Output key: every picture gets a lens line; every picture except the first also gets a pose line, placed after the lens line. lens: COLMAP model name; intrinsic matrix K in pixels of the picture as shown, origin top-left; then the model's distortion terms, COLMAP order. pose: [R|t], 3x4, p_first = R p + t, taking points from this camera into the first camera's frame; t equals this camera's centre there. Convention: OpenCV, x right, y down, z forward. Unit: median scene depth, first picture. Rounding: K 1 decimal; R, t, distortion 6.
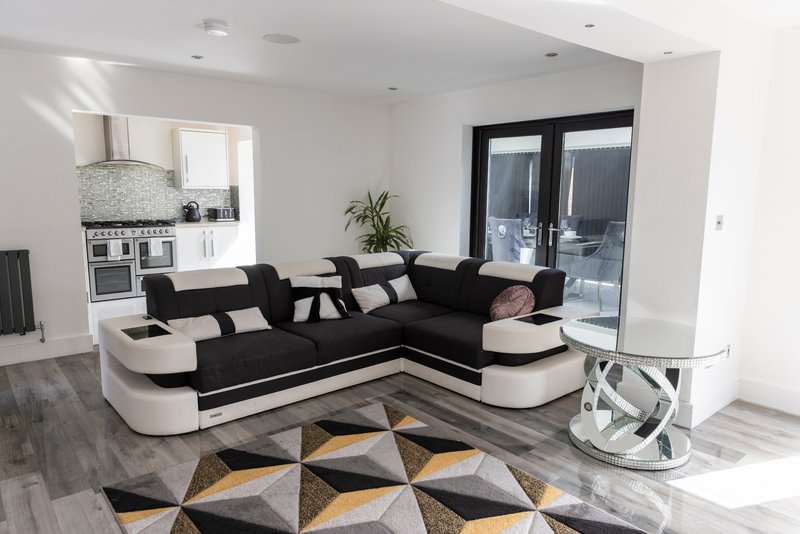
lens RADIAL K [[536.4, 0, 400.9], [0, 536.4, 269.9], [0, 0, 1]] dist [0.009984, 0.001810]
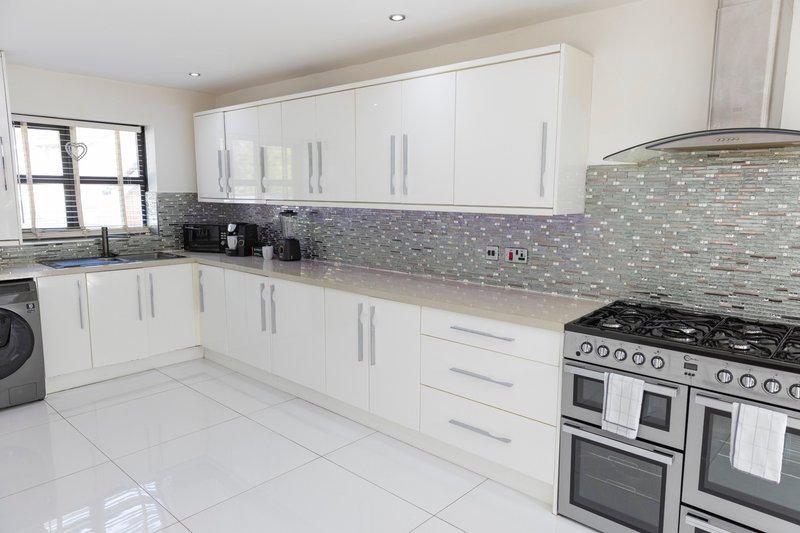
lens RADIAL K [[536.4, 0, 395.8], [0, 536.4, 264.7], [0, 0, 1]] dist [0.009984, 0.001810]
pose [[0.120606, 0.124126, -0.984910, -0.215549], [-0.148483, 0.983246, 0.105734, -0.128643], [0.981533, 0.133490, 0.137016, 0.751904]]
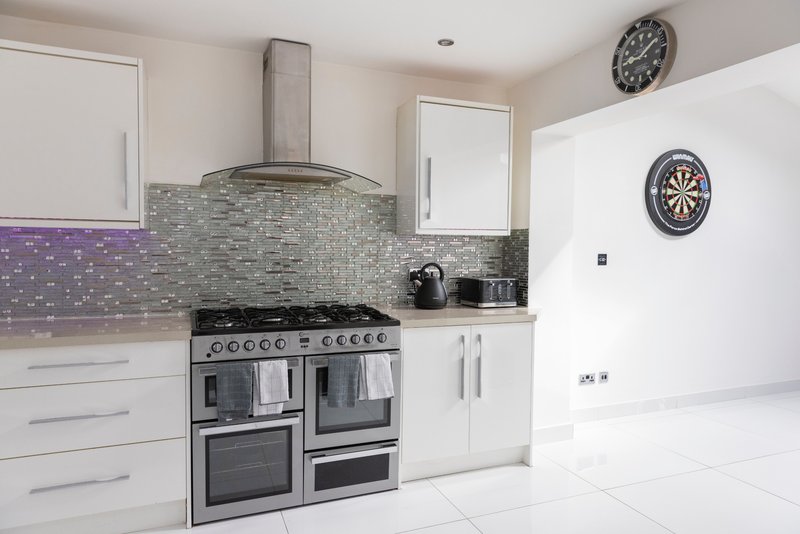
lens RADIAL K [[536.4, 0, 396.7], [0, 536.4, 265.1], [0, 0, 1]] dist [0.009984, 0.001810]
pose [[0.946679, 0.010151, -0.322018, -0.294376], [-0.047316, 0.993046, -0.107798, -0.082429], [0.318684, 0.117286, 0.940576, 0.617887]]
